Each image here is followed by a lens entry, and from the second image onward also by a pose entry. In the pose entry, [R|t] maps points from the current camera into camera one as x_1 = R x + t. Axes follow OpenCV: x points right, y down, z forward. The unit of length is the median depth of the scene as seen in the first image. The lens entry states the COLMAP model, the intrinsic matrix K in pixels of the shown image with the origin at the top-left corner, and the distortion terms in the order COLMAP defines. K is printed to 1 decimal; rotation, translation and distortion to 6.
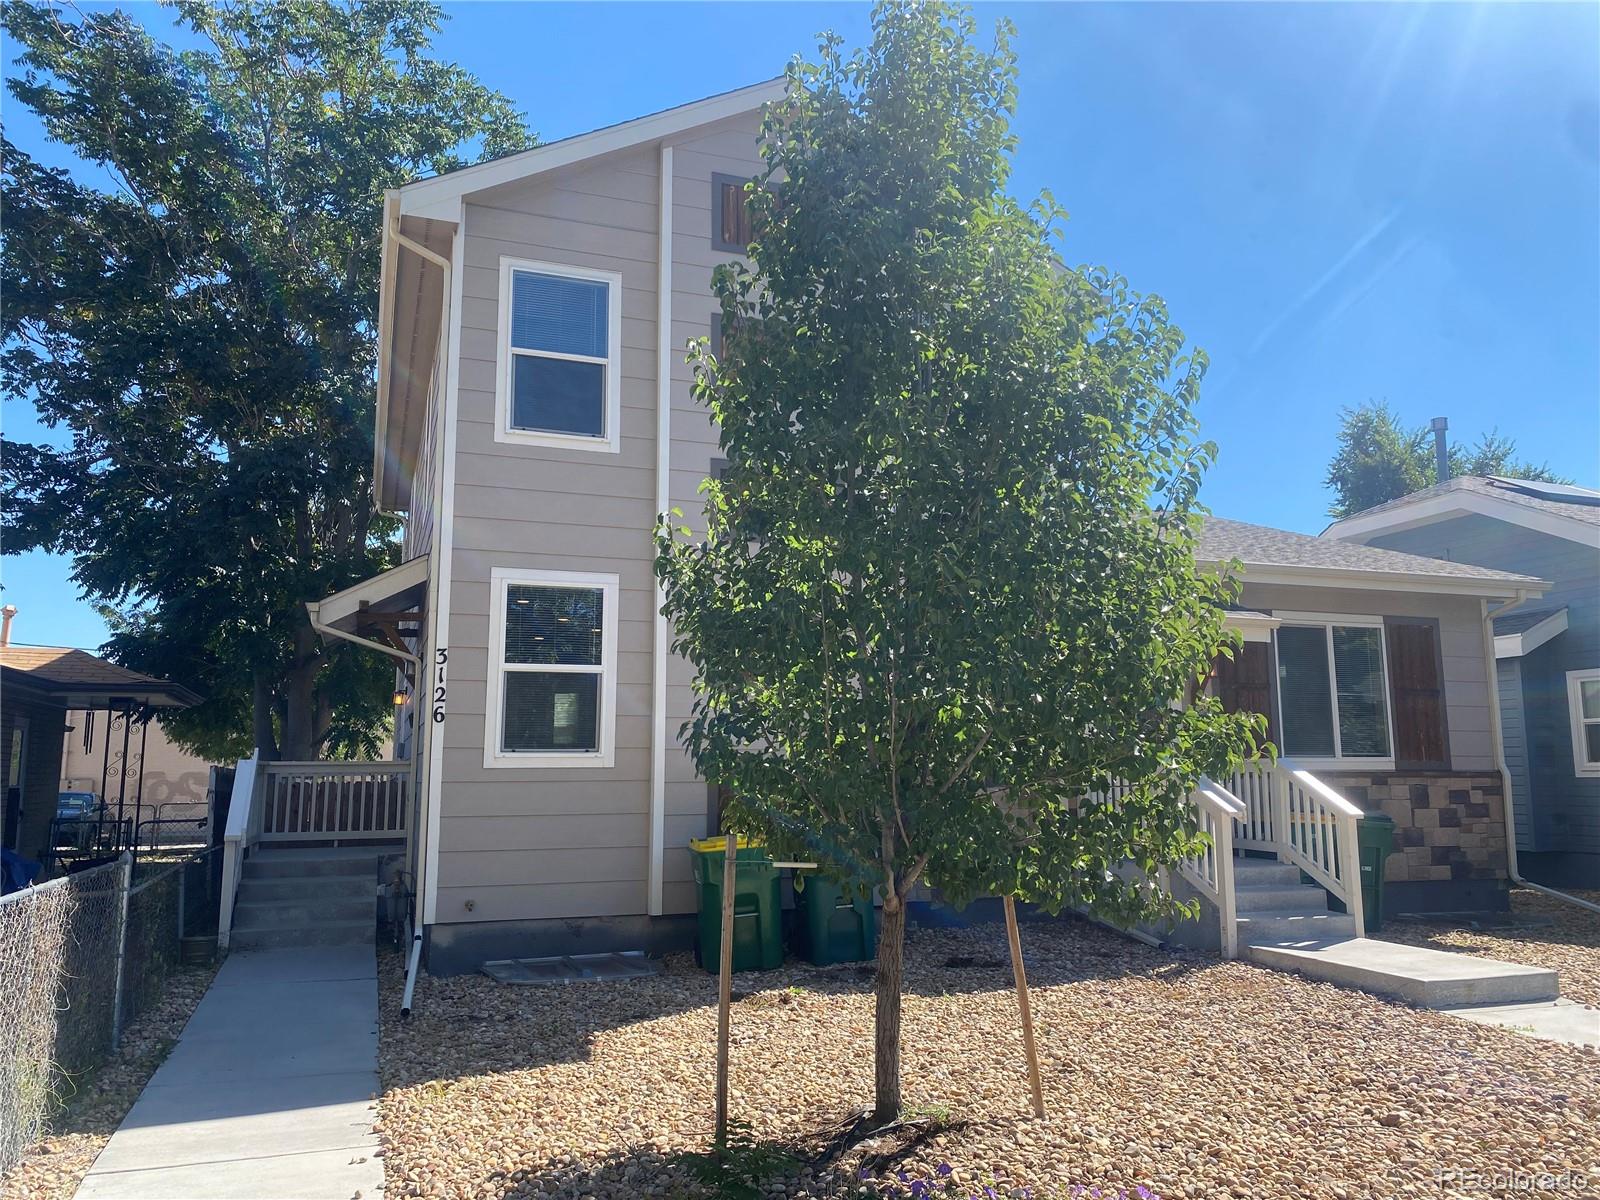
lens RADIAL K [[1204.6, 0, 800.0], [0, 1204.6, 600.0], [0, 0, 1]] dist [0.057778, -0.065169]
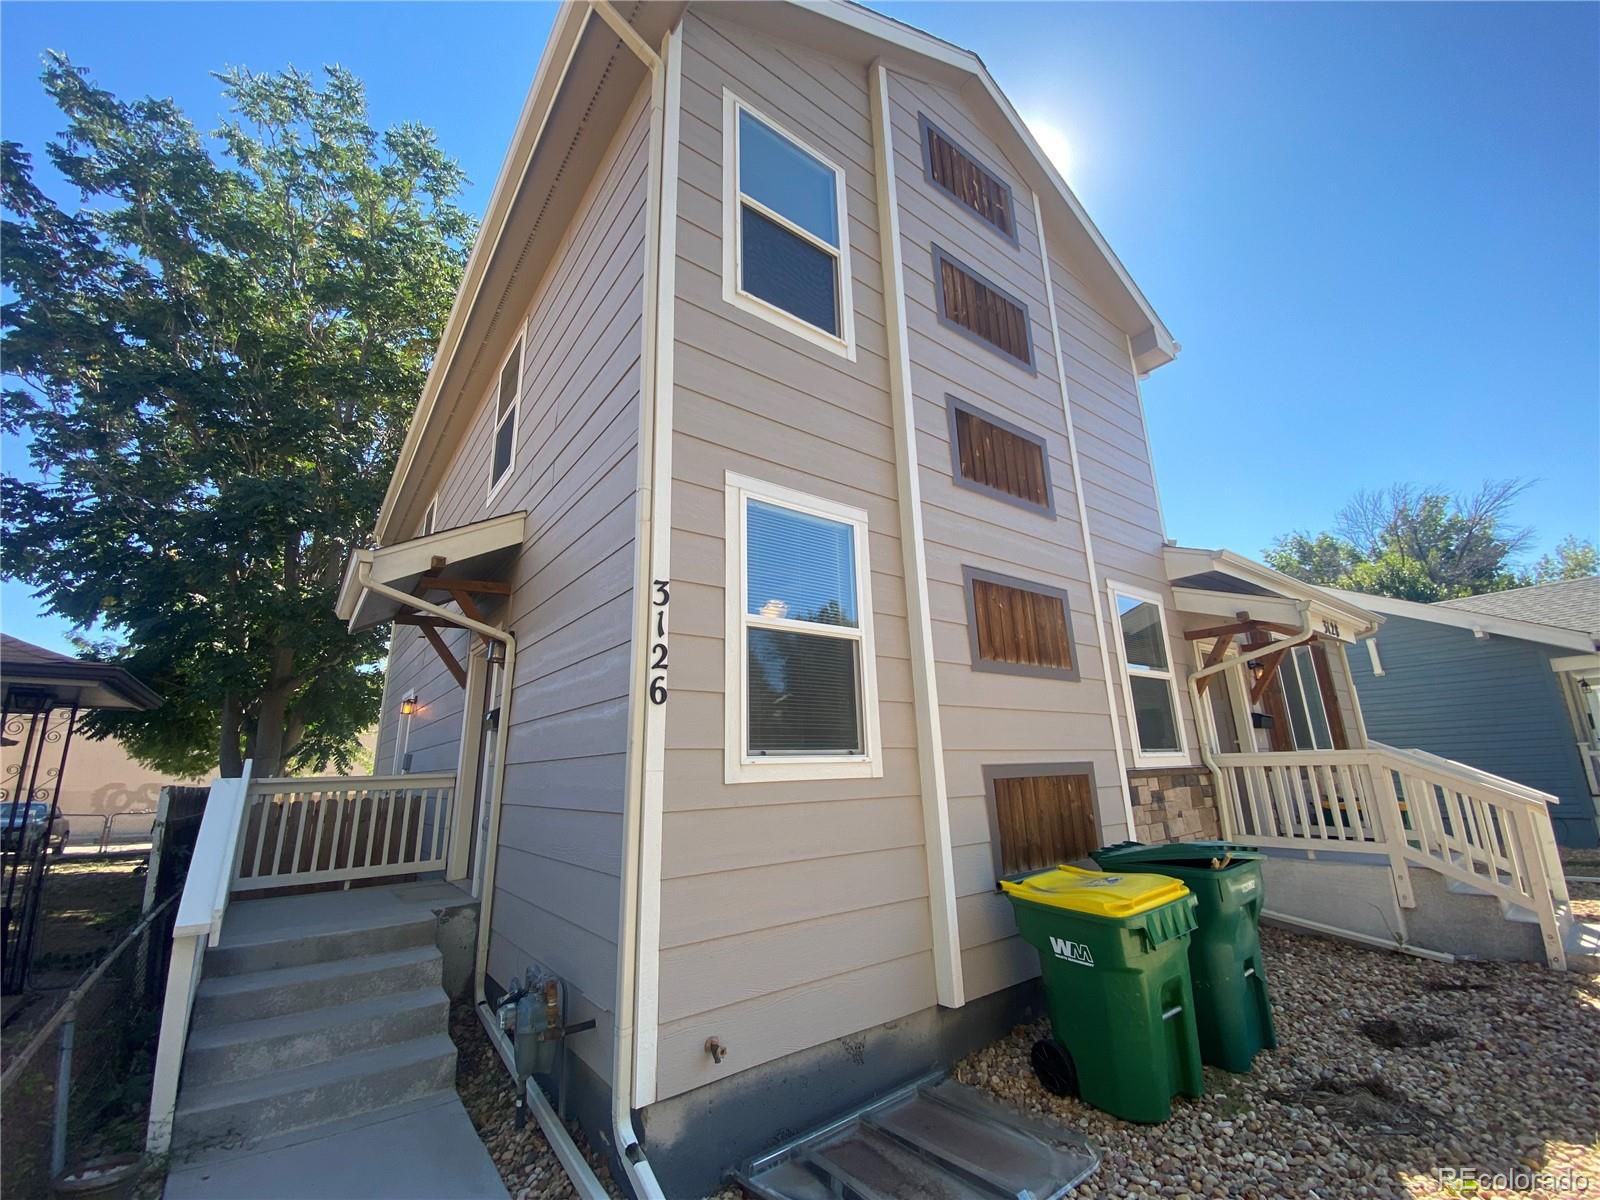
lens RADIAL K [[649.1, 0, 798.3], [0, 649.1, 595.2], [0, 0, 1]] dist [0.028582, -0.023573]
pose [[0.955068, 0.053598, 0.291500, -0.256014], [-0.018783, 0.992481, -0.120948, 0.067103], [-0.295791, 0.110038, 0.948894, 0.535801]]
